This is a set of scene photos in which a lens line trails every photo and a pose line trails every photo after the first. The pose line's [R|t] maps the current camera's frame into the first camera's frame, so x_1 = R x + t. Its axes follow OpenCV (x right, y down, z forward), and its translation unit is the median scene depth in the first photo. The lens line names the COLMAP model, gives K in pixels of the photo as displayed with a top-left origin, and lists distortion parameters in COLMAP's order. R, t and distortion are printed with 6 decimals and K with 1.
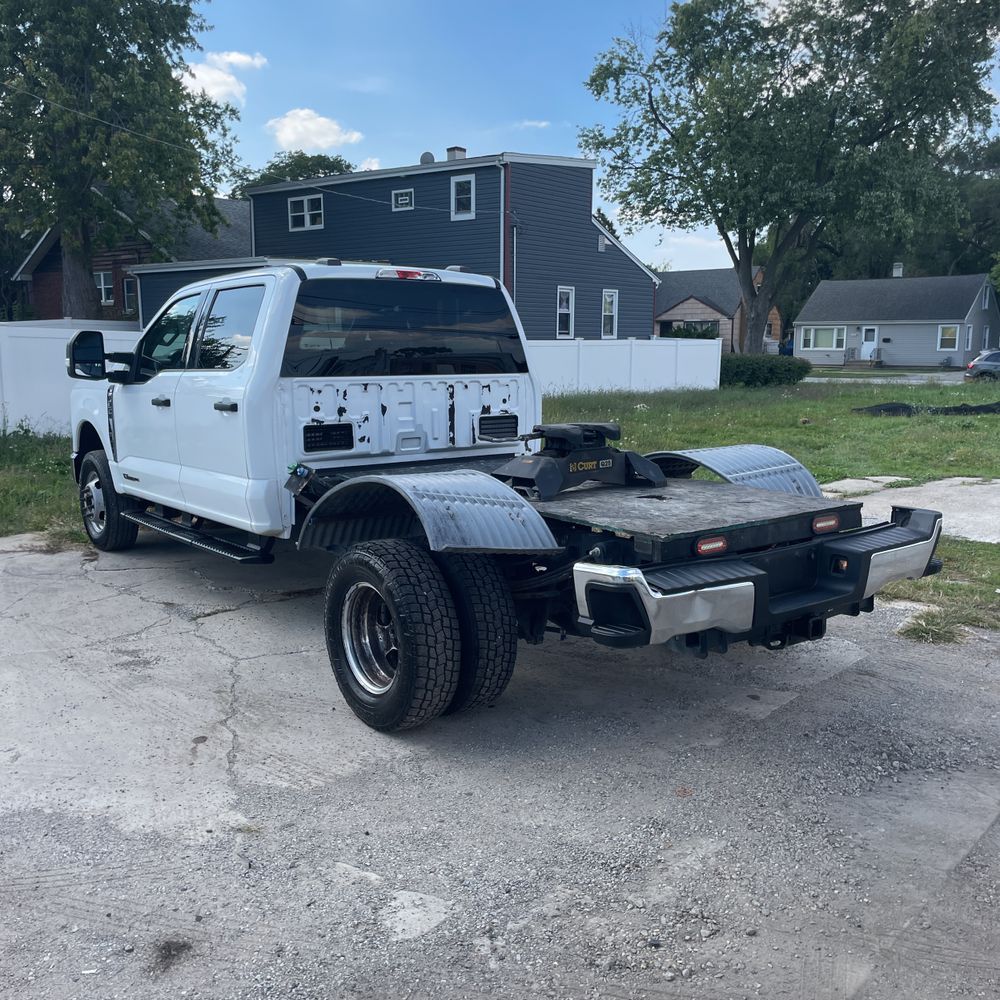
lens RADIAL K [[1011.8, 0, 519.4], [0, 1011.8, 517.0], [0, 0, 1]] dist [0.091620, -0.080037]
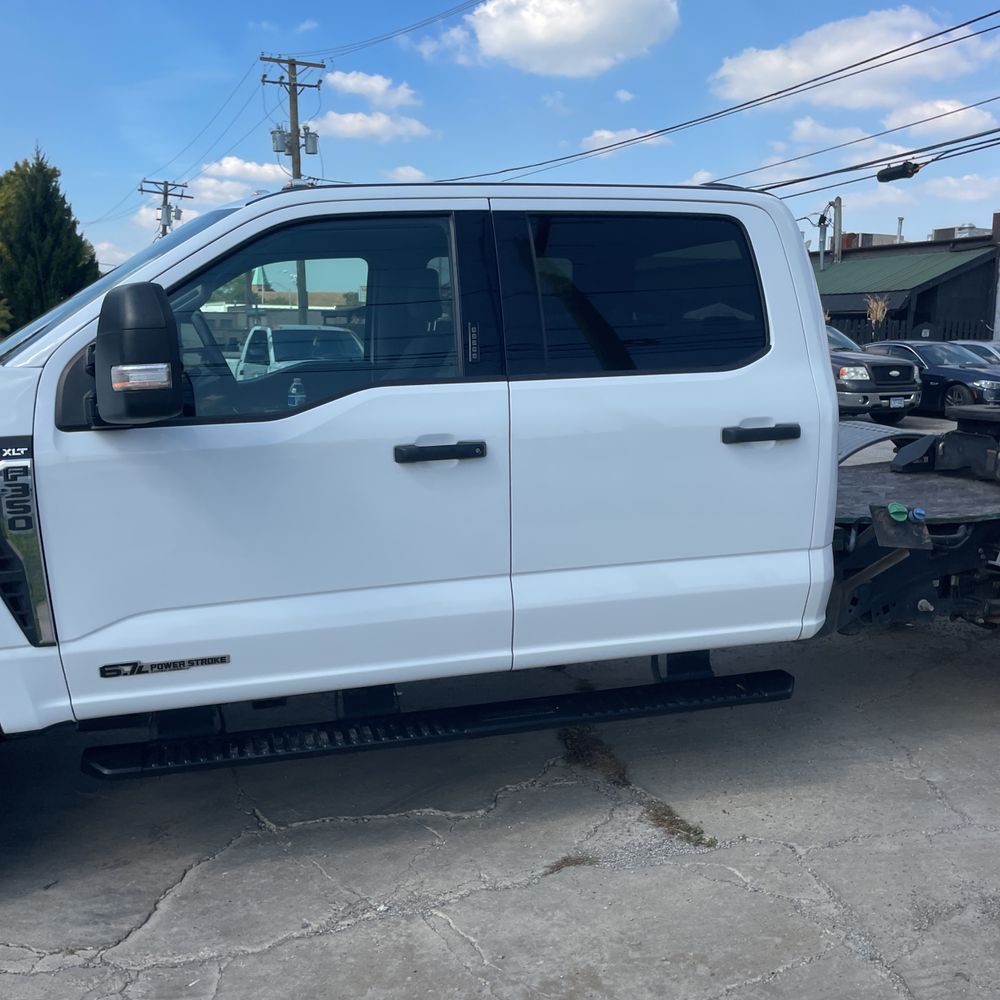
lens RADIAL K [[1018.0, 0, 500.0], [0, 1018.0, 500.0], [0, 0, 1]] dist [0.097065, -0.151128]
pose [[0.382195, -0.154307, 0.911107, -0.770794], [0.157529, 0.982407, 0.100302, -0.135763], [-0.910556, 0.105191, 0.399779, 0.820781]]
